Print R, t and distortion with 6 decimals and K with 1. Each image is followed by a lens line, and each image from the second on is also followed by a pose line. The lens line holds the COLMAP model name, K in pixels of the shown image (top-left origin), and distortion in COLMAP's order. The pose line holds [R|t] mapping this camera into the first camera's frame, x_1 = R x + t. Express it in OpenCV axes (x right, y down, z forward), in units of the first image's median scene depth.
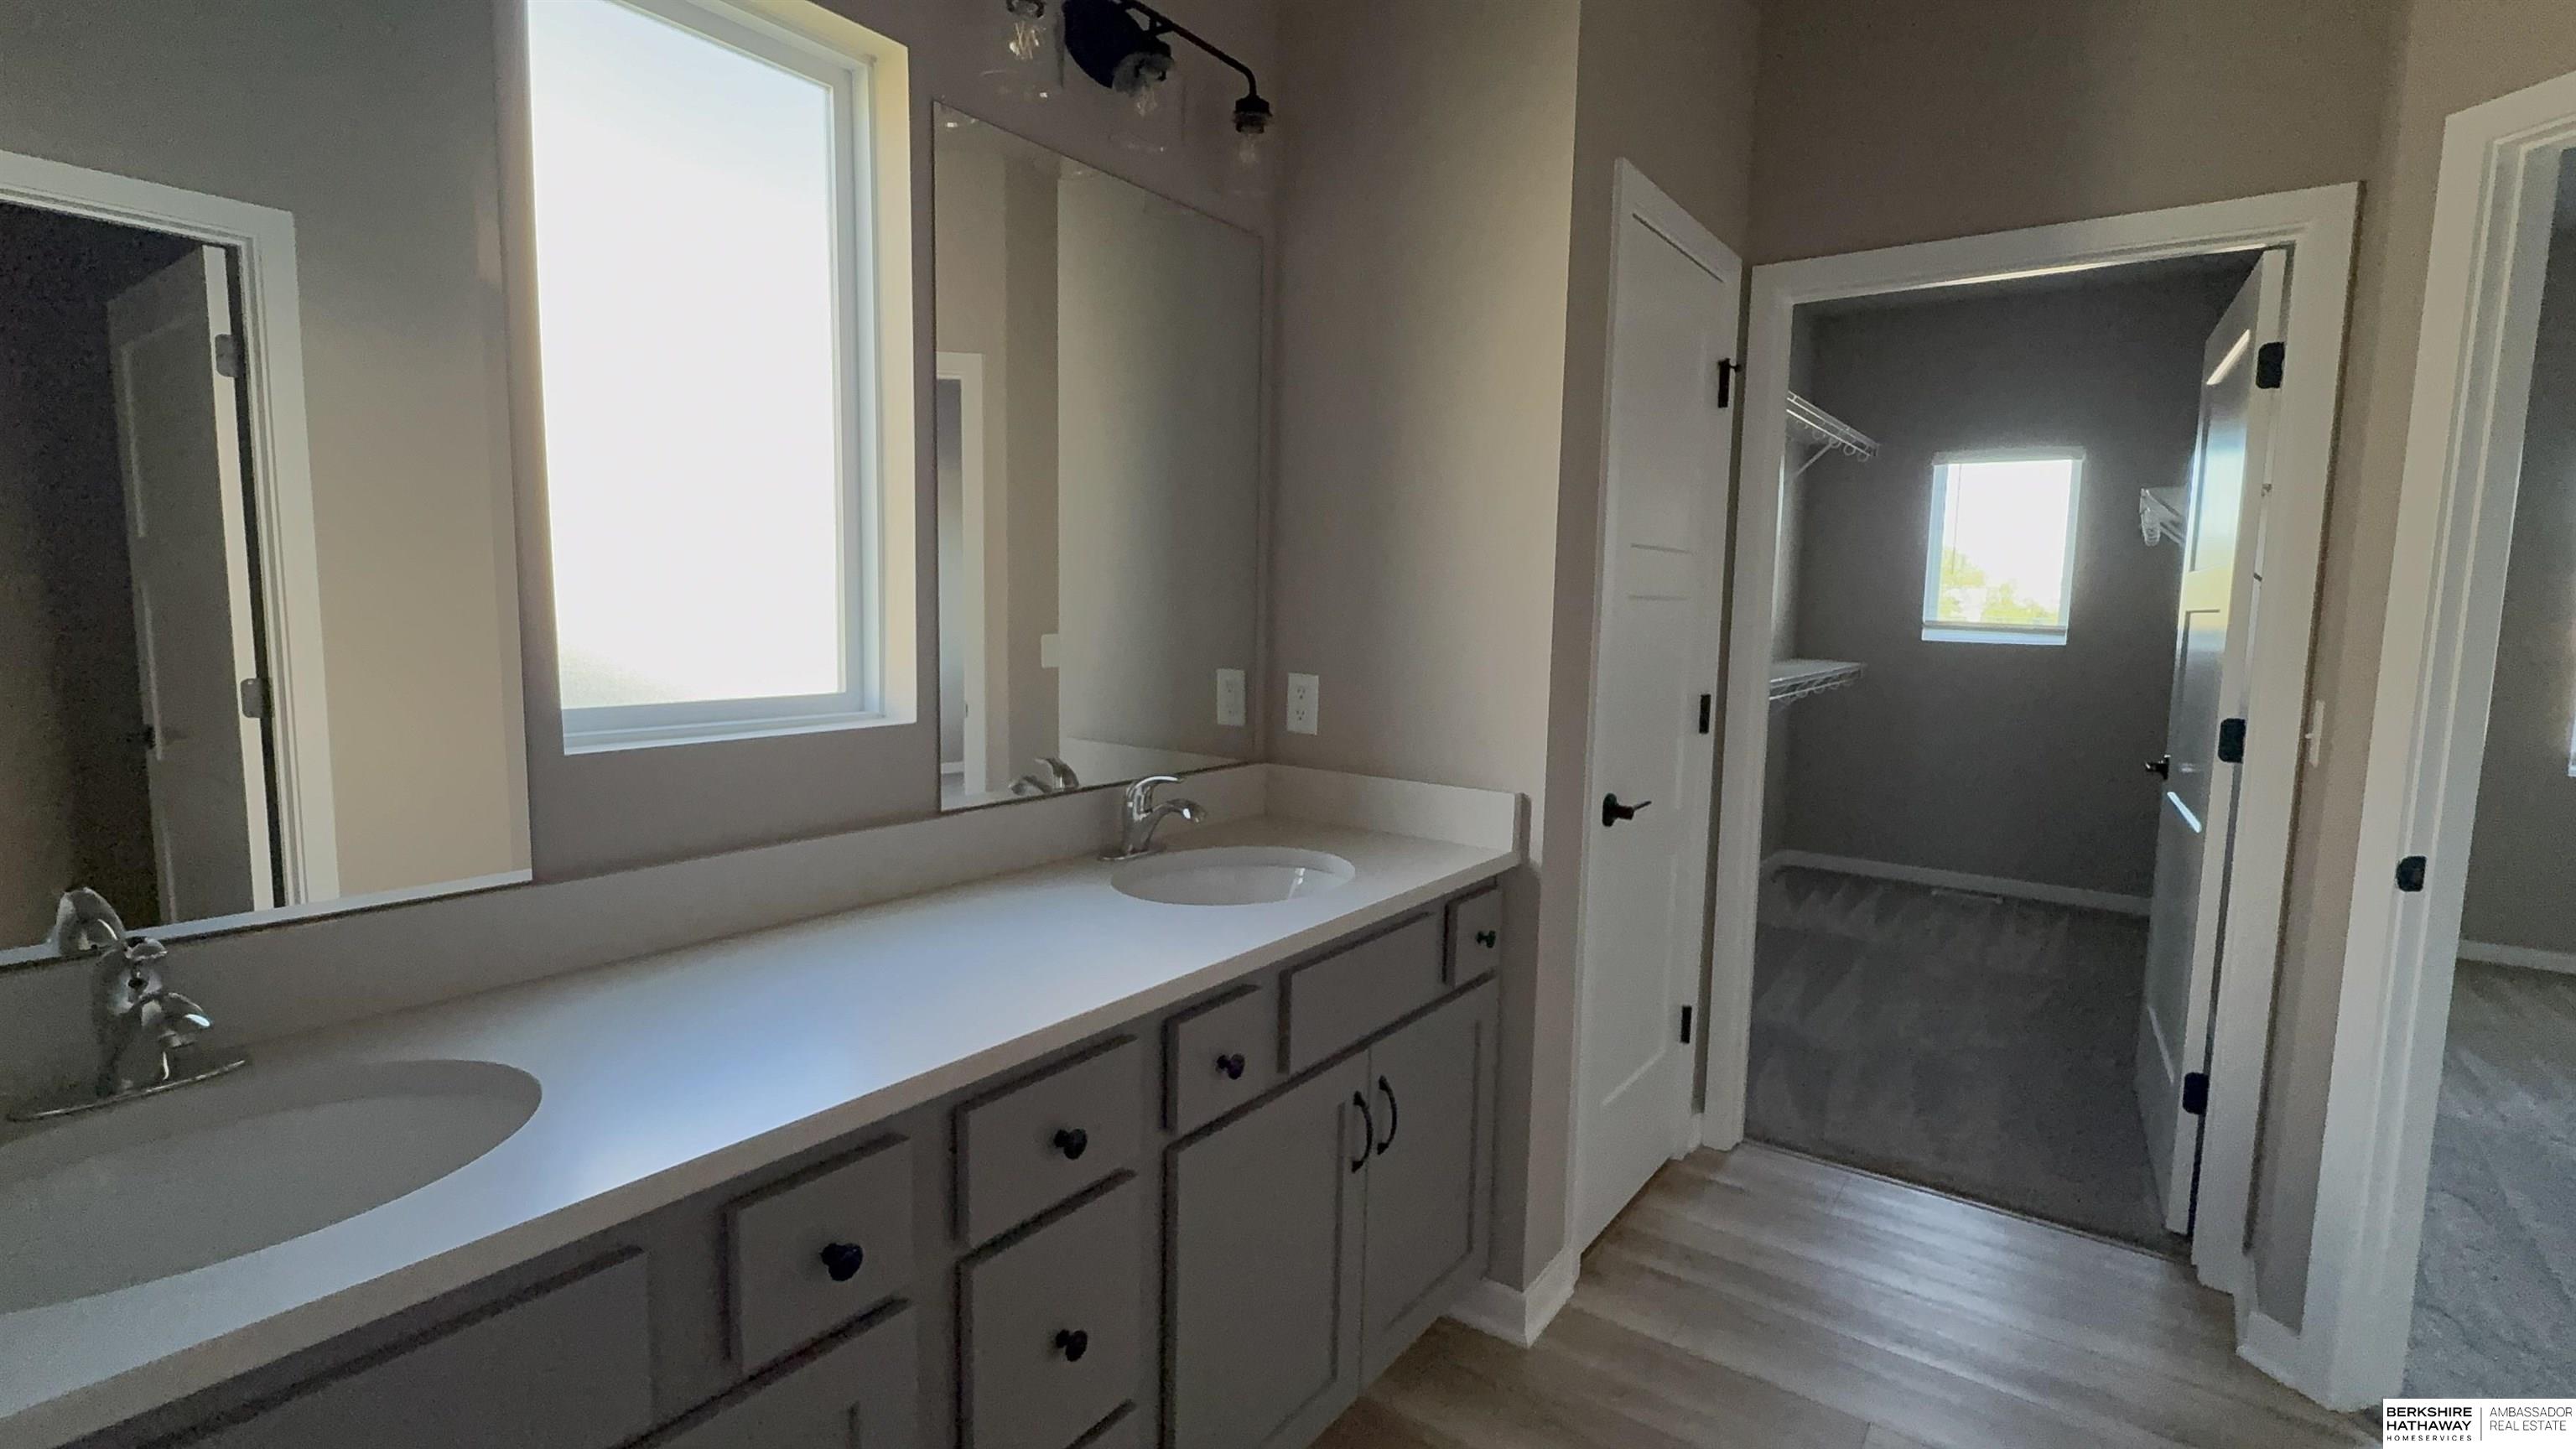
lens RADIAL K [[1172.3, 0, 1290.3], [0, 1172.3, 725.6], [0, 0, 1]] dist [-0.001789, 0.001227]
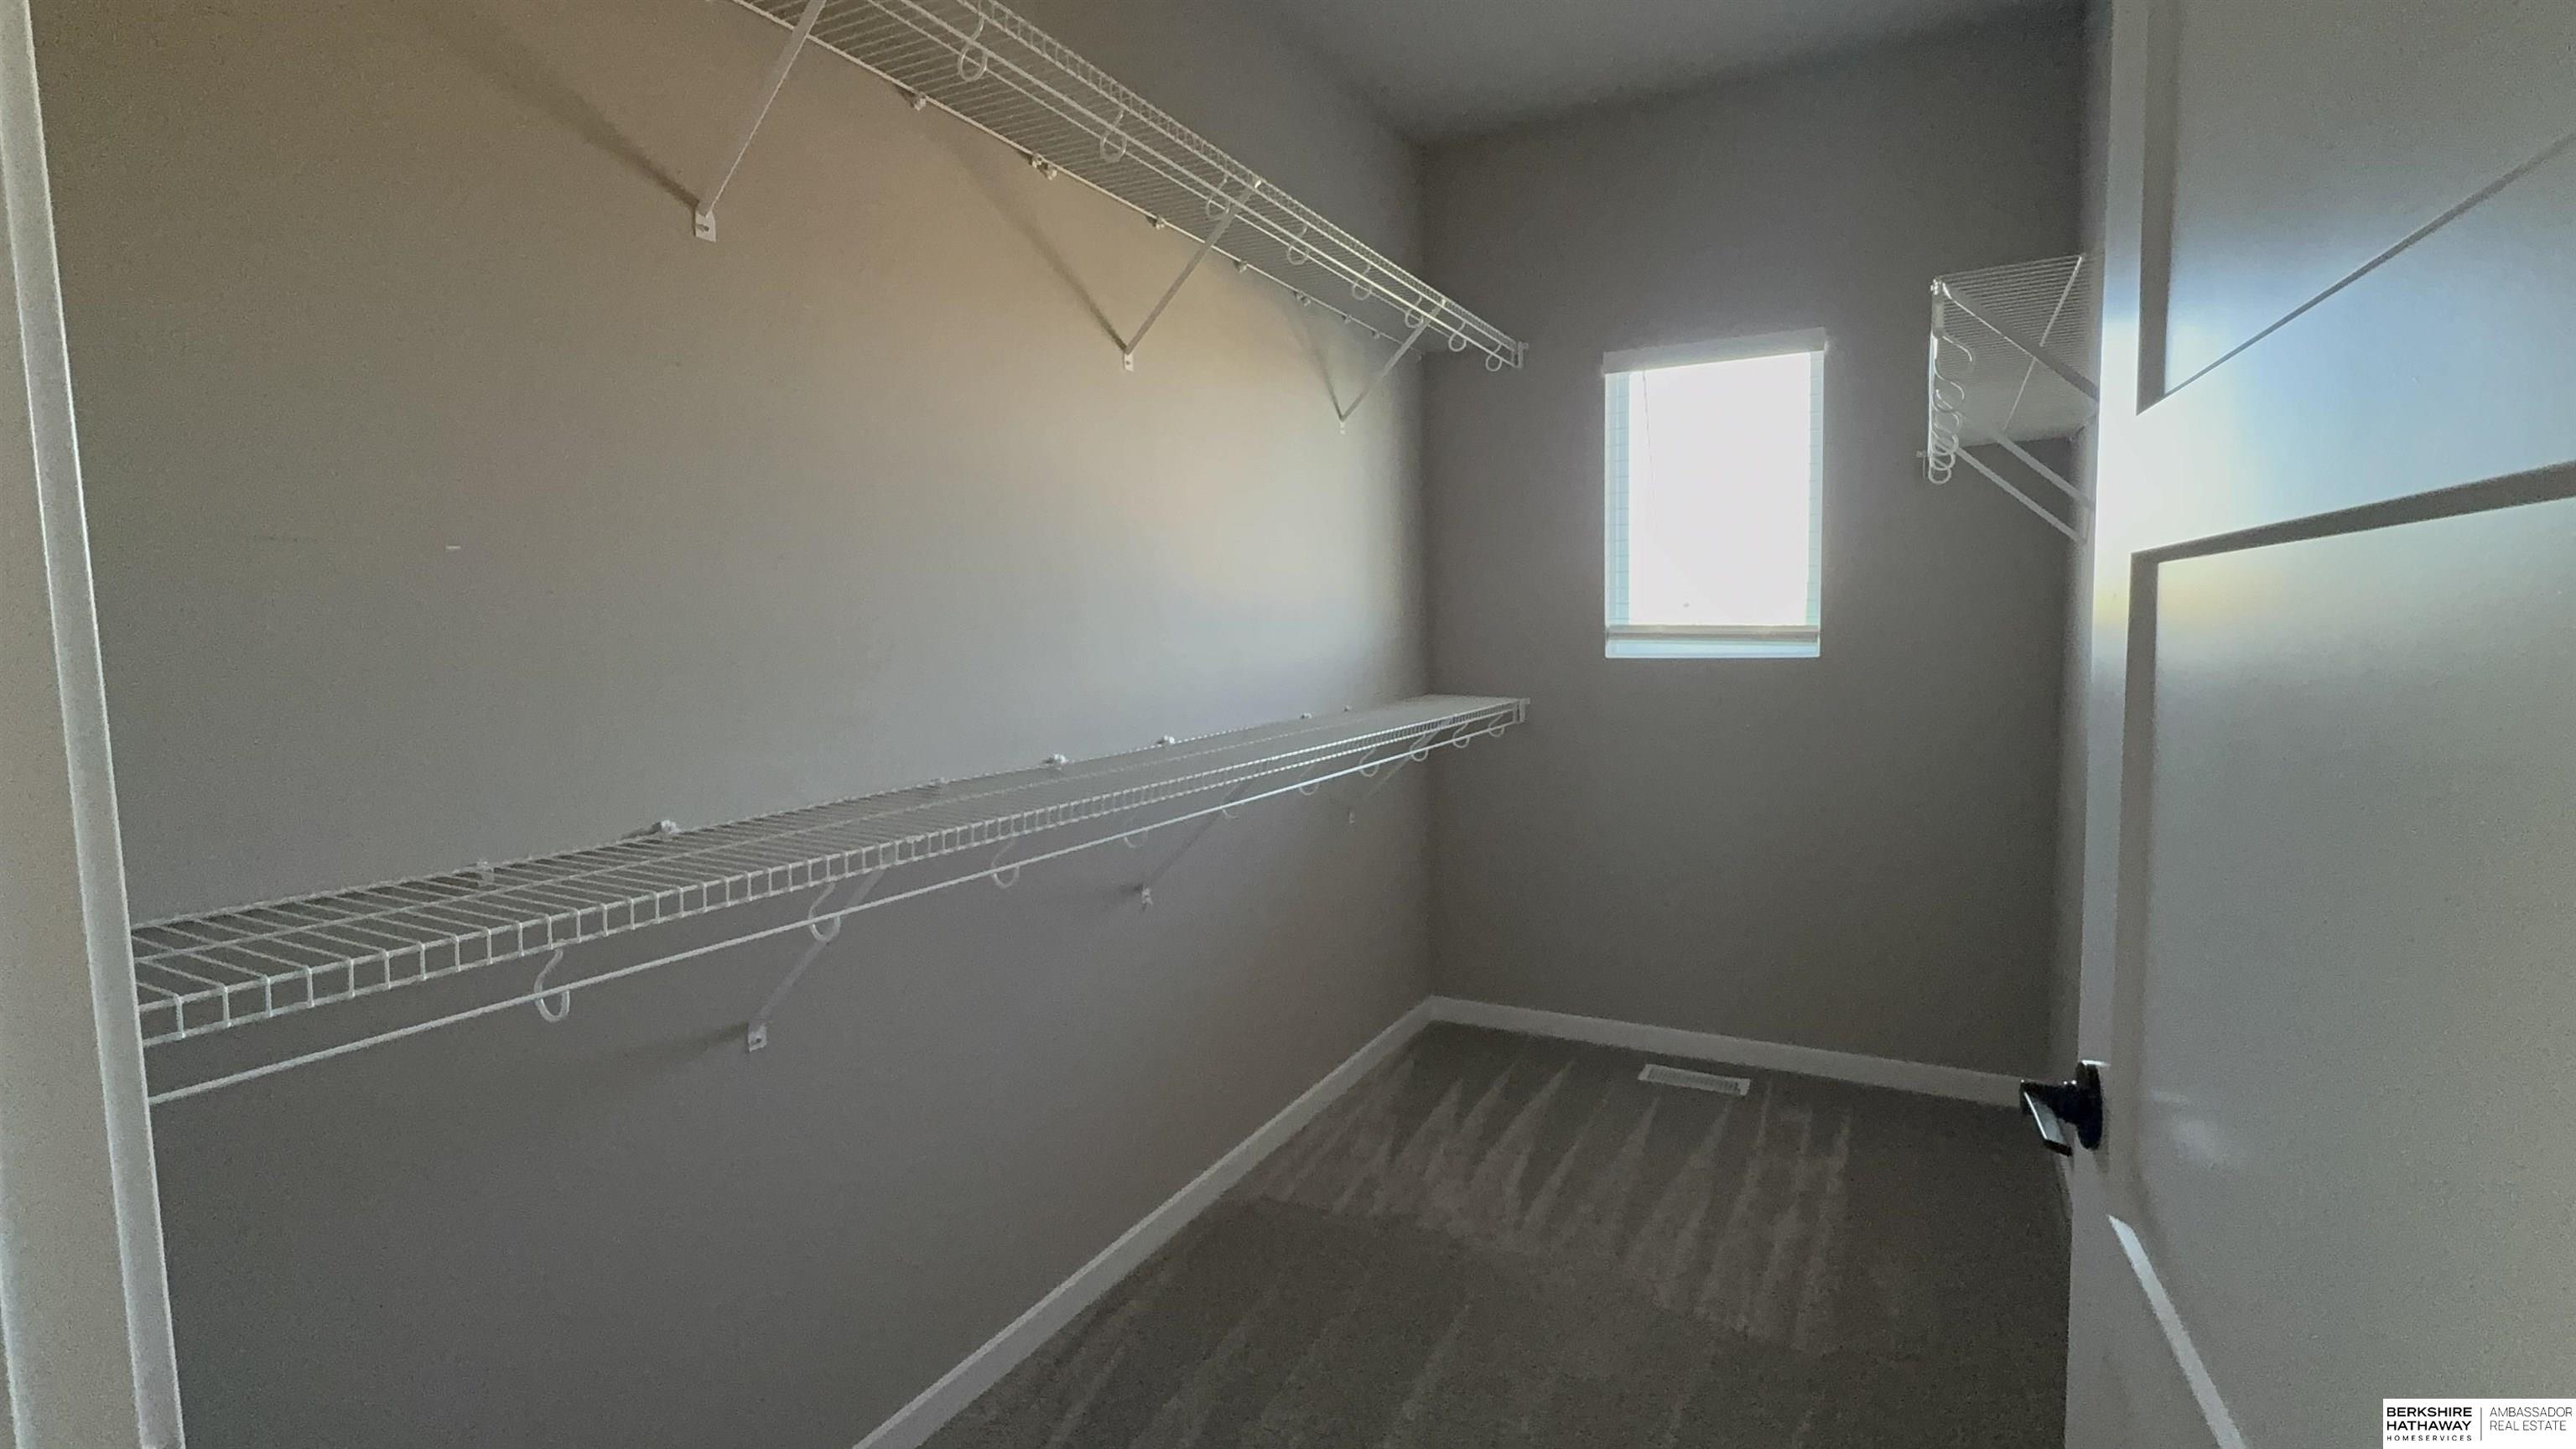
lens RADIAL K [[1172.3, 0, 1284.7], [0, 1172.3, 721.9], [0, 0, 1]] dist [-0.001789, 0.001227]
pose [[0.990147, -0.050850, 0.130474, 0.292167], [0.054150, 0.998293, -0.021870, -0.034923], [-0.129139, 0.028720, 0.991210, 0.415515]]
